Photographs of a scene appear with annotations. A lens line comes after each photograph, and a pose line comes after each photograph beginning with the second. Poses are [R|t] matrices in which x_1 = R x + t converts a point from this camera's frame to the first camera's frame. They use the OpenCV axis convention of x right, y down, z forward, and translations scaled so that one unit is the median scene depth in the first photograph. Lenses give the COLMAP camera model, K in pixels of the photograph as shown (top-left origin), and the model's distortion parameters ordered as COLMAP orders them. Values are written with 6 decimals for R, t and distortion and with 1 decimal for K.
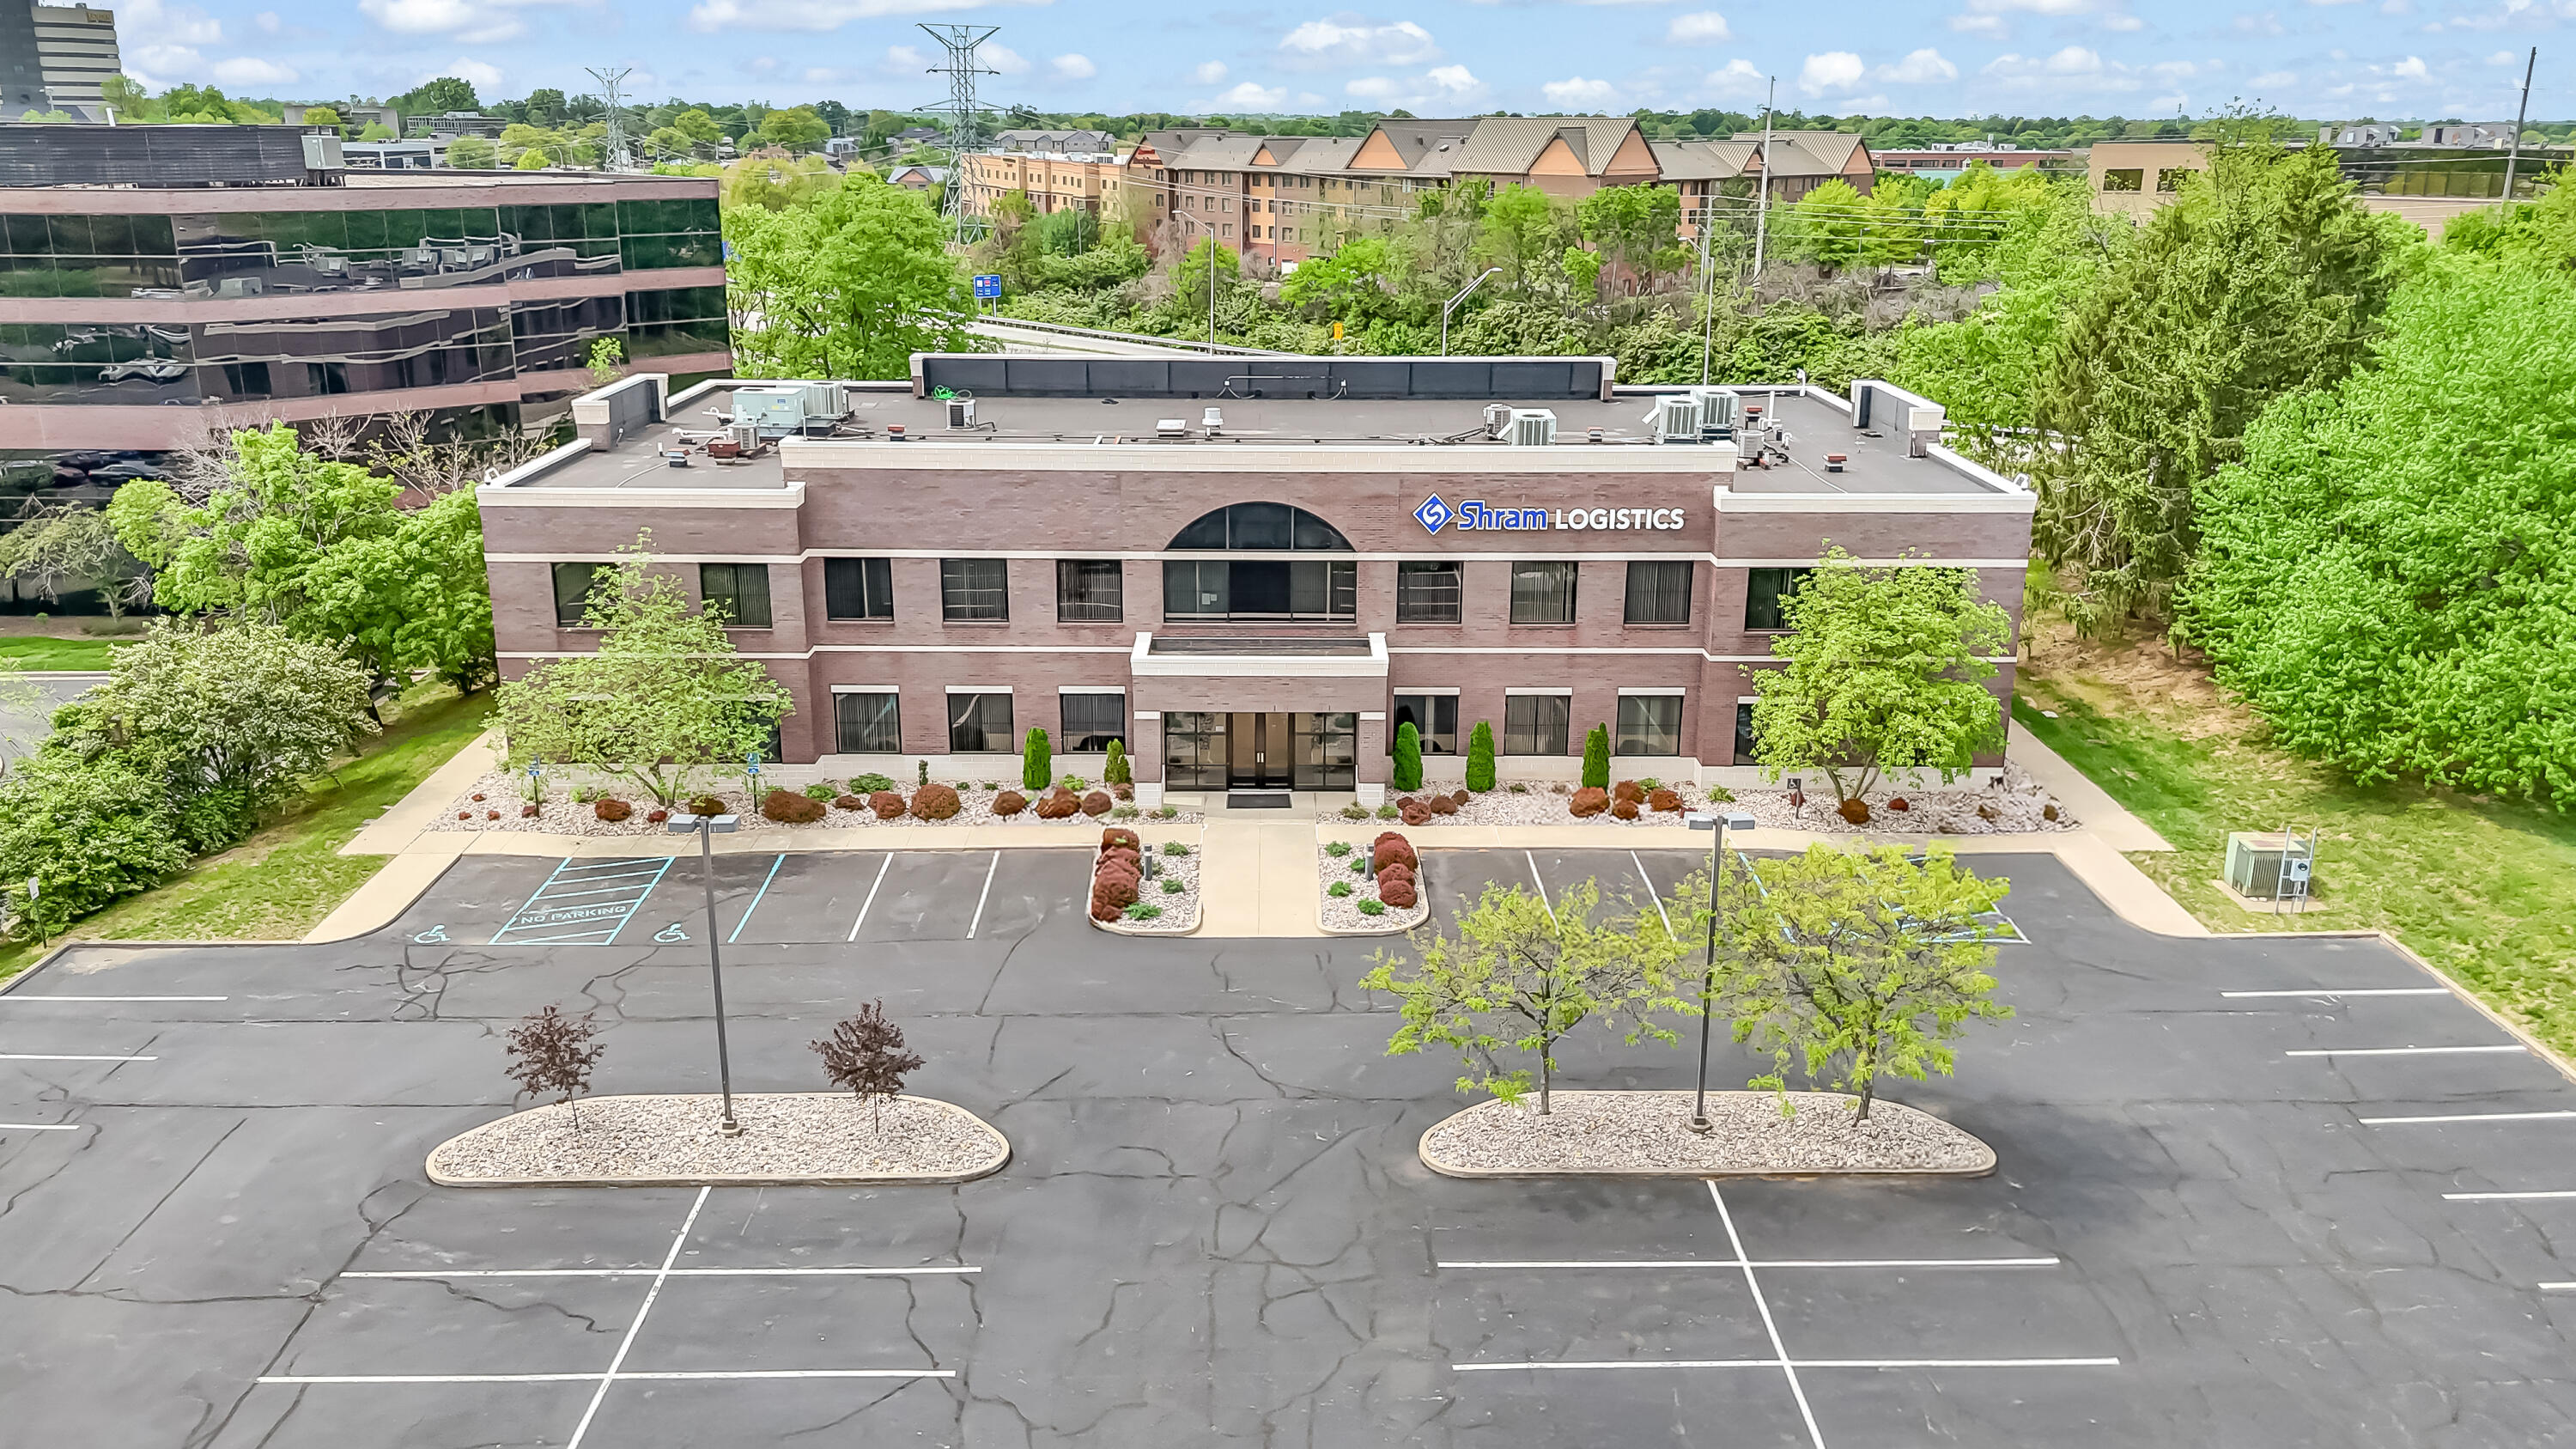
lens RADIAL K [[1920.5, 0, 1282.8], [0, 1920.5, 736.9], [0, 0, 1]] dist [0.076208, -0.071552]
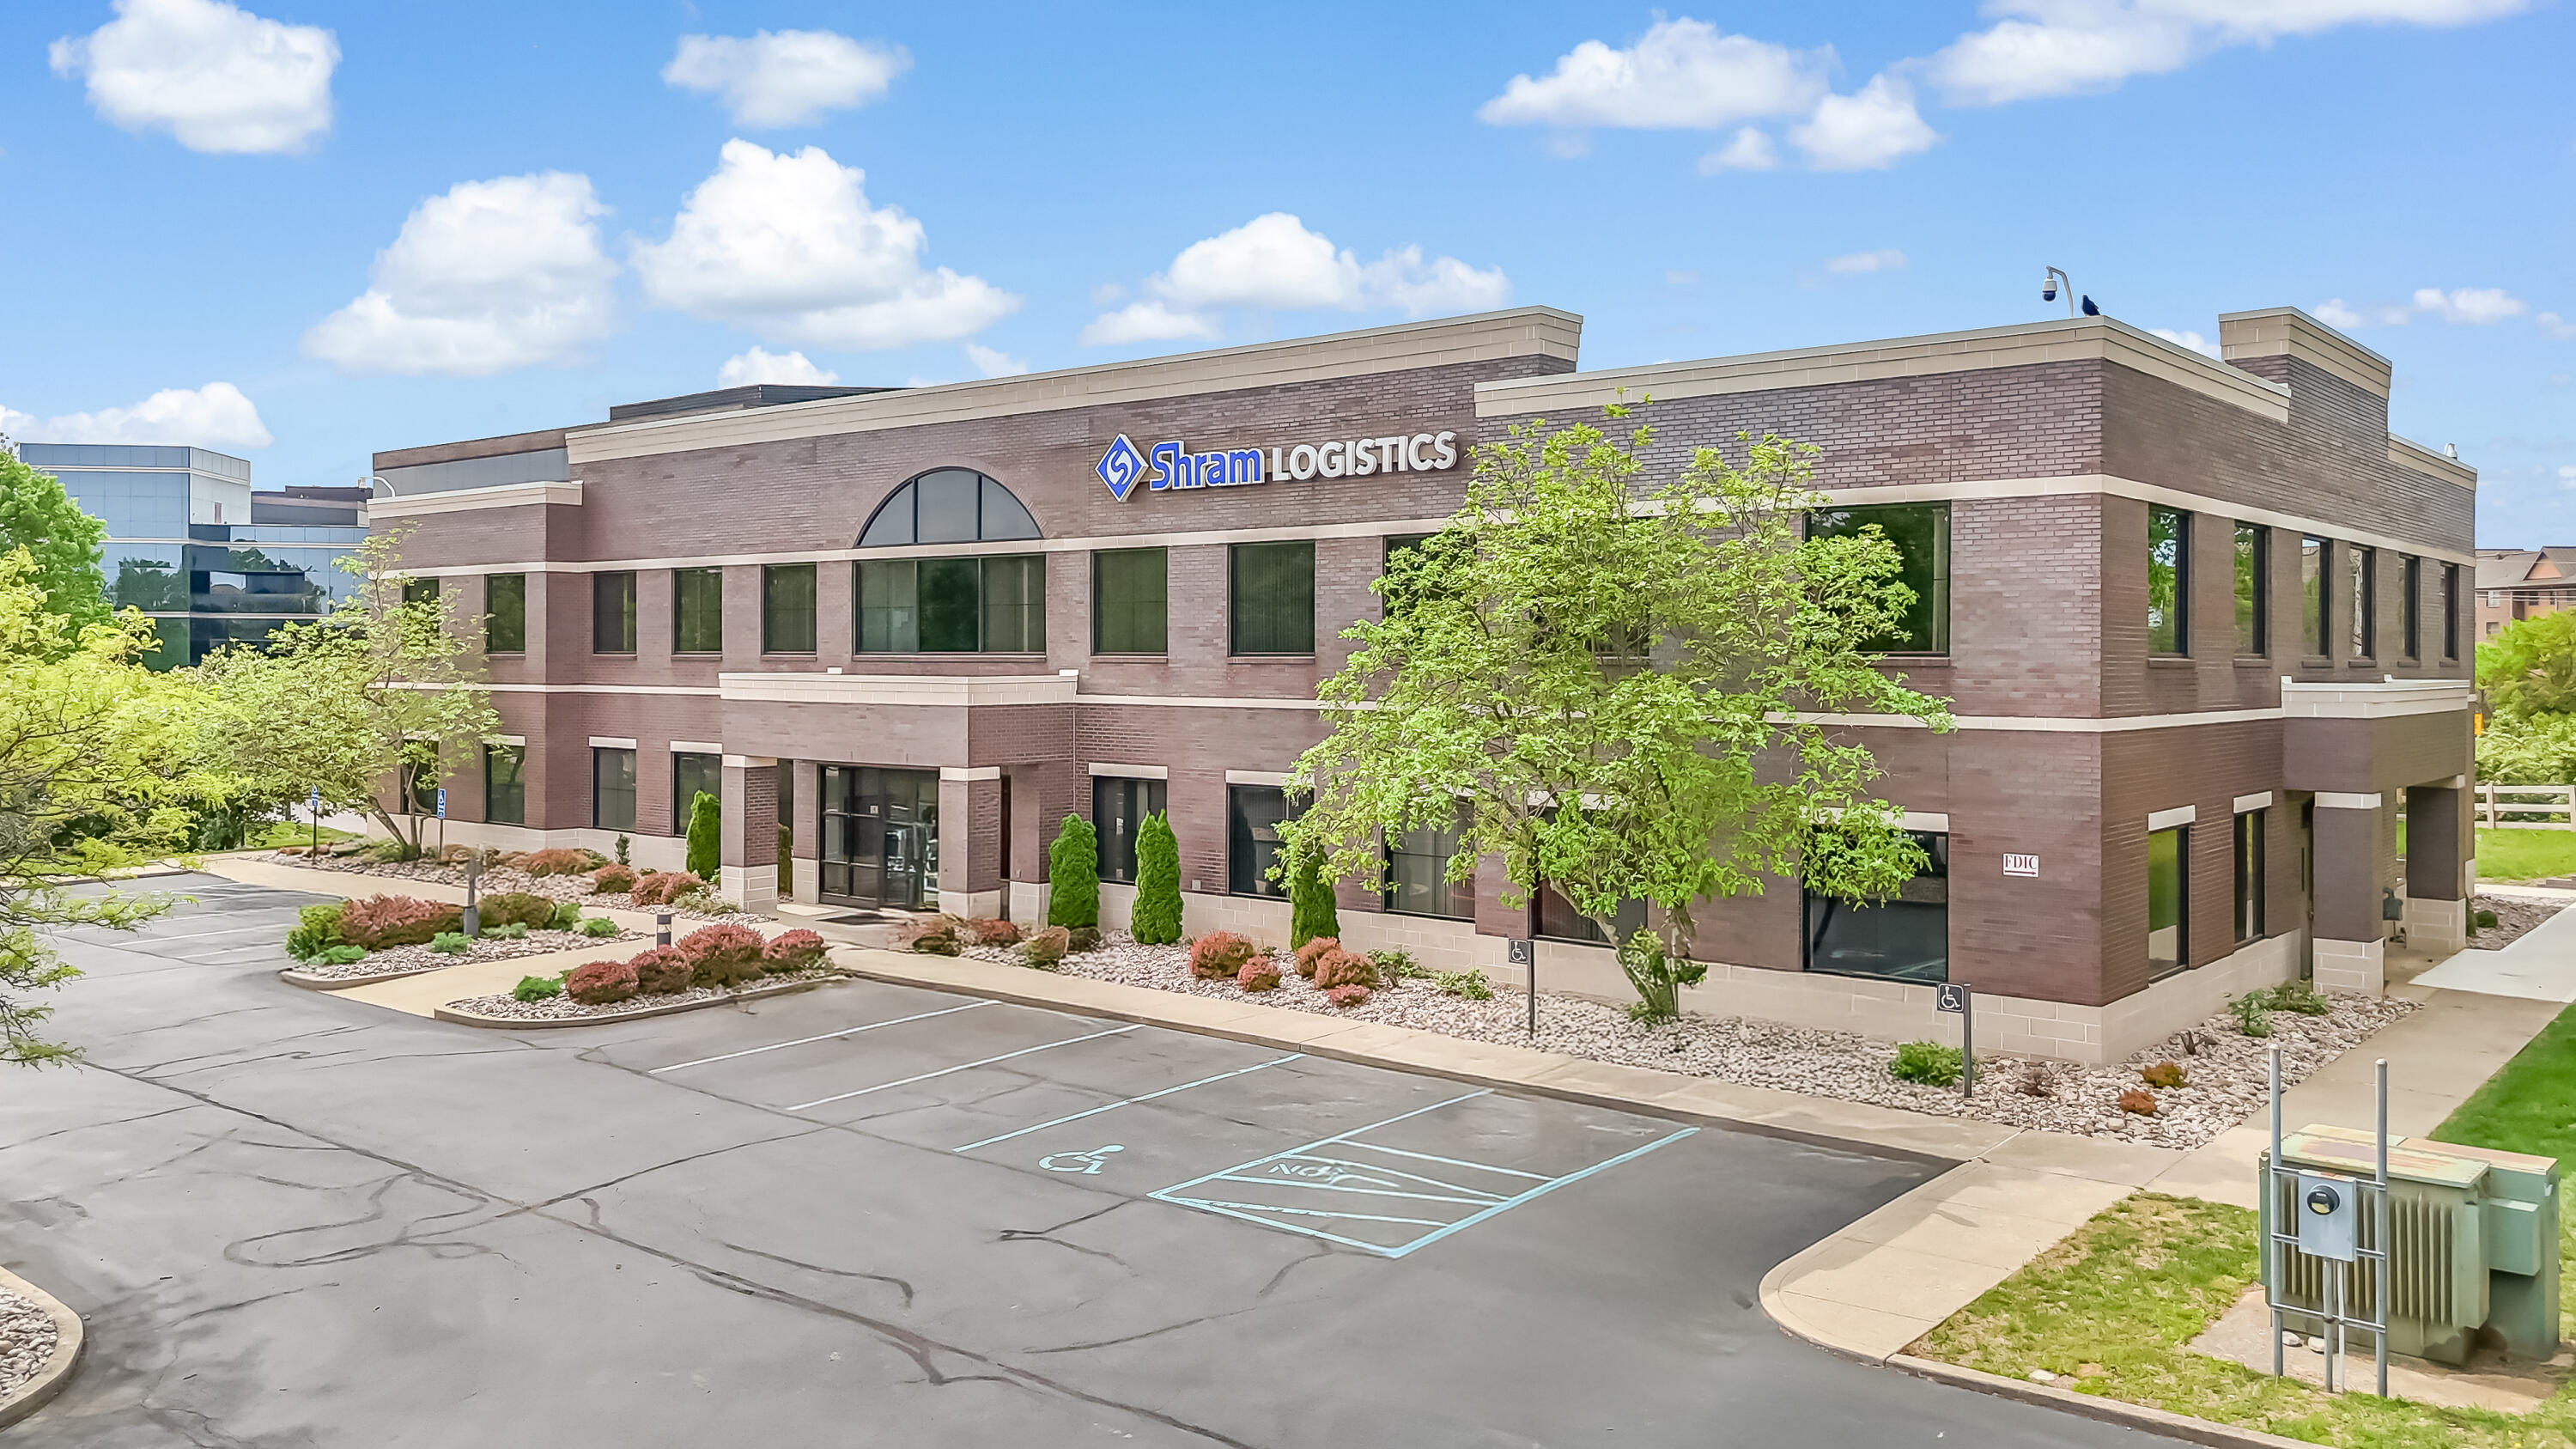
lens RADIAL K [[1928.2, 0, 1304.5], [0, 1928.2, 652.2], [0, 0, 1]] dist [0.043674, -0.009223]
pose [[0.768053, -0.004951, -0.640368, 0.512084], [-0.192734, 0.951820, -0.238522, 0.075254], [0.610695, 0.306618, 0.730093, 0.594911]]
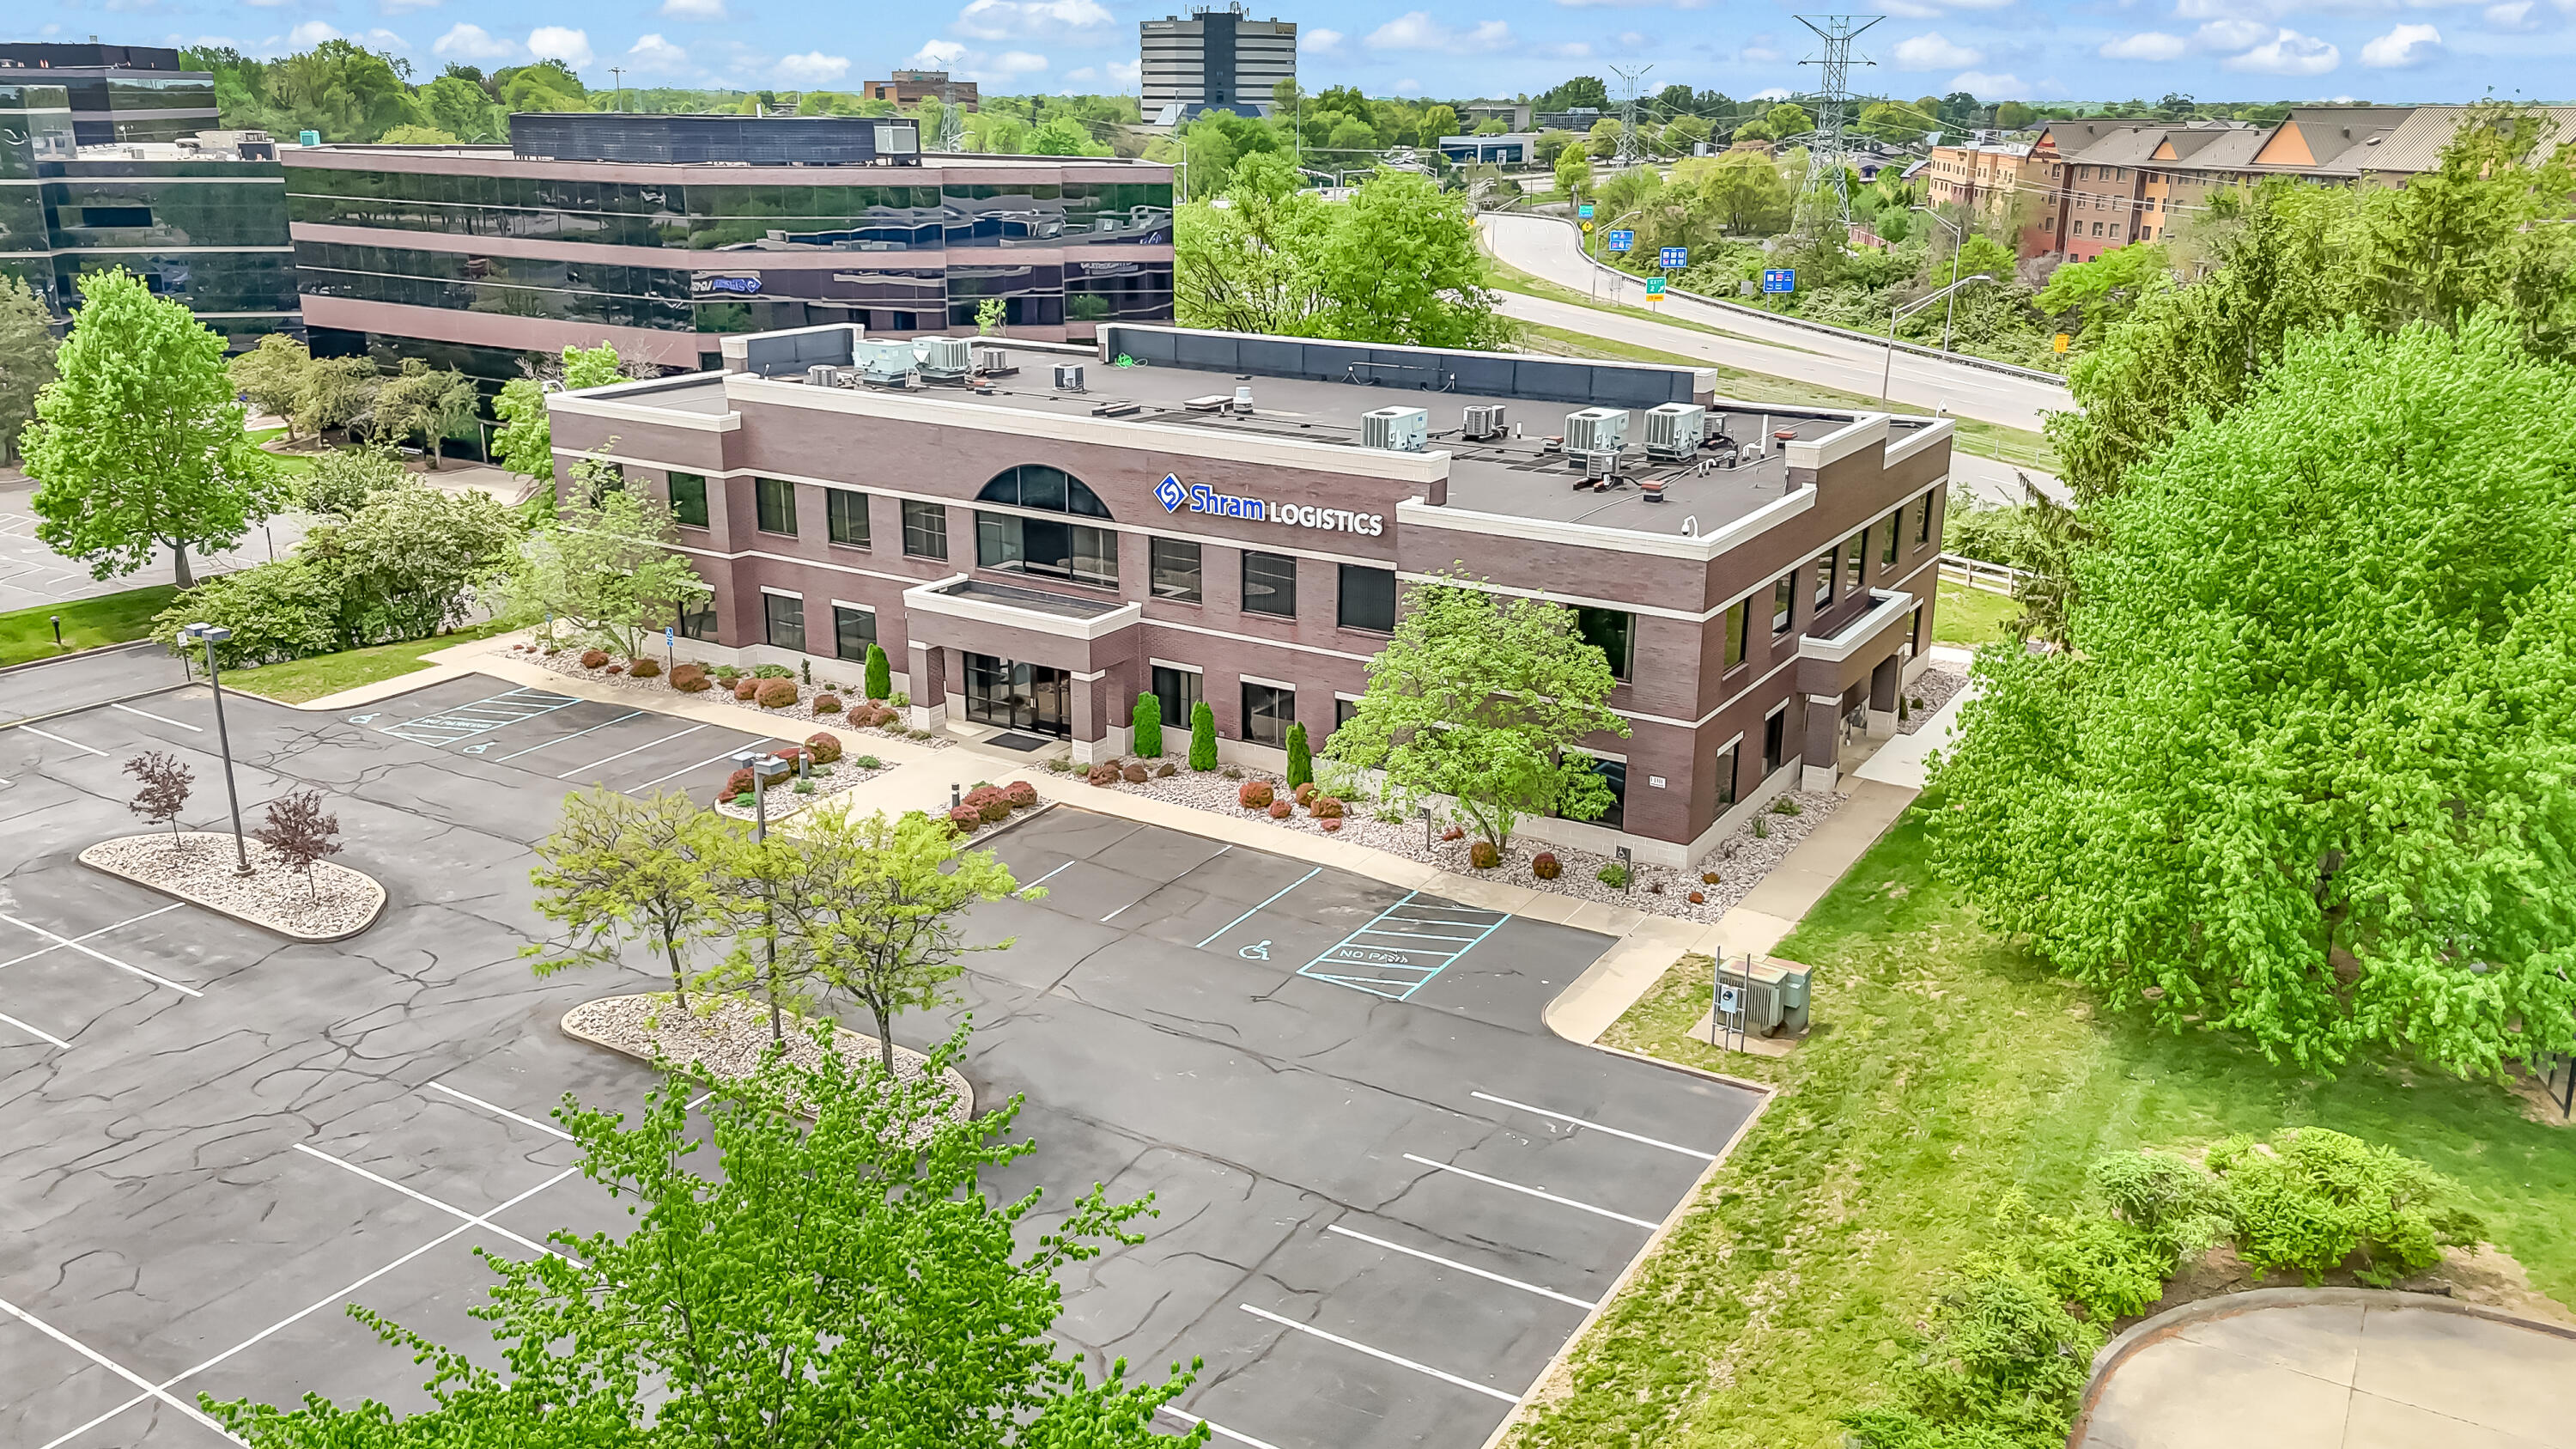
lens RADIAL K [[1928.4, 0, 1295.2], [0, 1928.4, 717.7], [0, 0, 1]] dist [0.046398, -0.006635]
pose [[0.848451, 0.161730, -0.503959, 0.668405], [-0.164651, 0.985577, 0.039088, -0.048053], [0.503012, 0.049814, 0.862843, 0.143110]]
